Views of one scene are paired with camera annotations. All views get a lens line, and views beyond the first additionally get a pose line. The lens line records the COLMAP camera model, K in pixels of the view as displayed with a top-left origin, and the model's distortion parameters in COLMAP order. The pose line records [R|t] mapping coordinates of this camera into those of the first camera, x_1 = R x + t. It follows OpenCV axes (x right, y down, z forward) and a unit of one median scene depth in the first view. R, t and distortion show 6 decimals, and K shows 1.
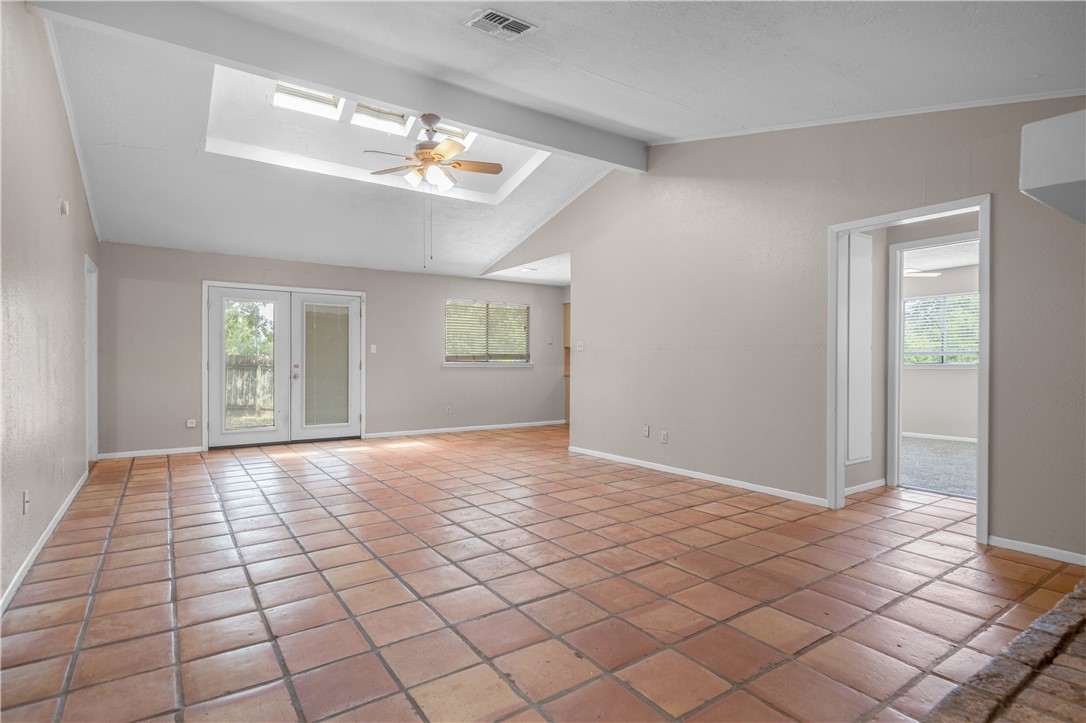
lens RADIAL K [[539.6, 0, 532.7], [0, 539.6, 360.7], [0, 0, 1]] dist [0.003723, -0.003475]
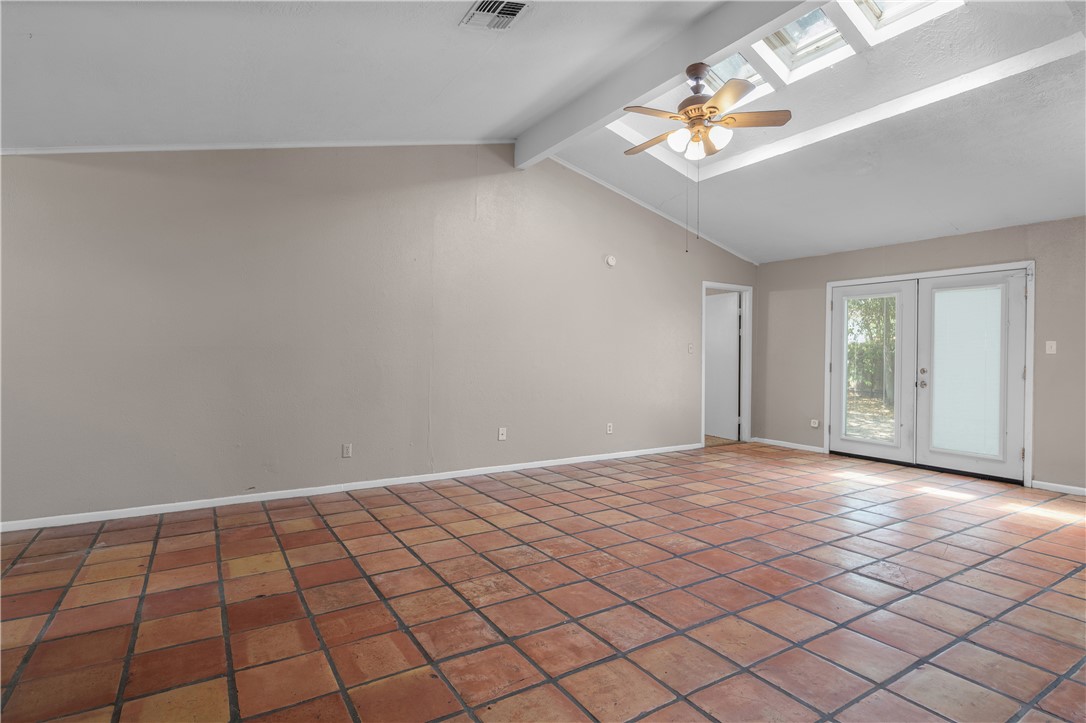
lens RADIAL K [[539.6, 0, 546.4], [0, 539.6, 343.0], [0, 0, 1]] dist [0.003723, -0.003475]
pose [[-0.014353, -0.025074, -0.999583, 0.404375], [-0.012421, 0.999613, -0.024897, -0.005093], [0.999820, 0.012058, -0.014659, 0.505651]]
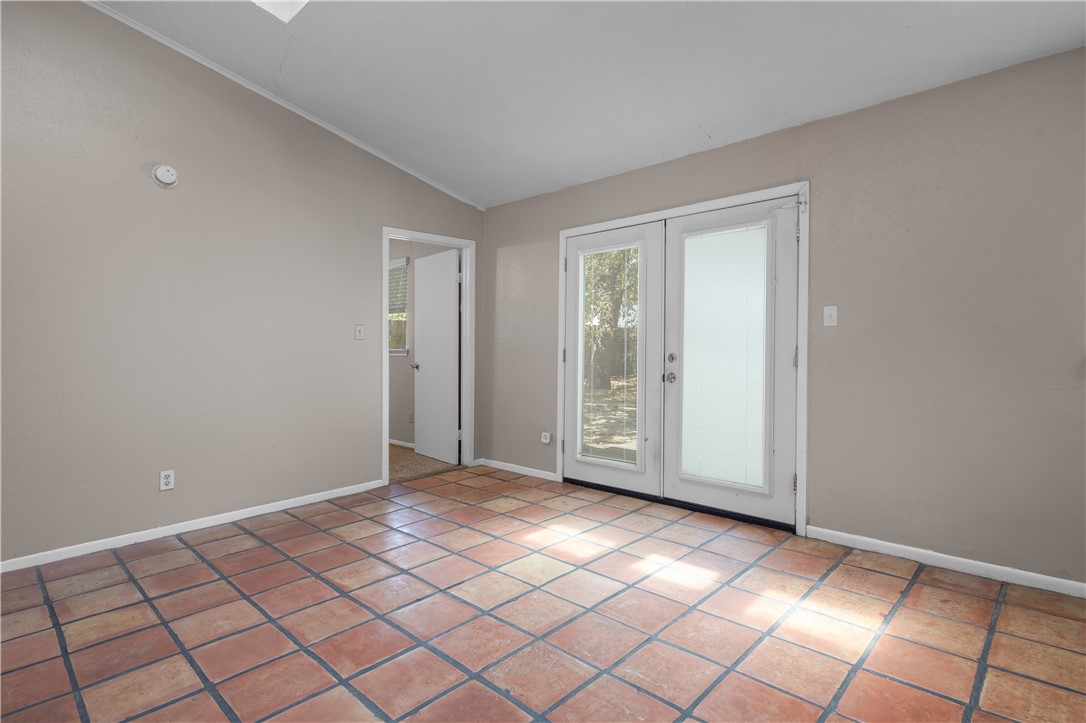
lens RADIAL K [[539.6, 0, 549.8], [0, 539.6, 347.1], [0, 0, 1]] dist [0.003723, -0.003475]
pose [[0.244745, 0.001389, -0.969586, 0.046313], [0.015328, 0.999868, 0.005301, -0.005440], [0.969466, -0.016159, 0.244692, 0.838140]]
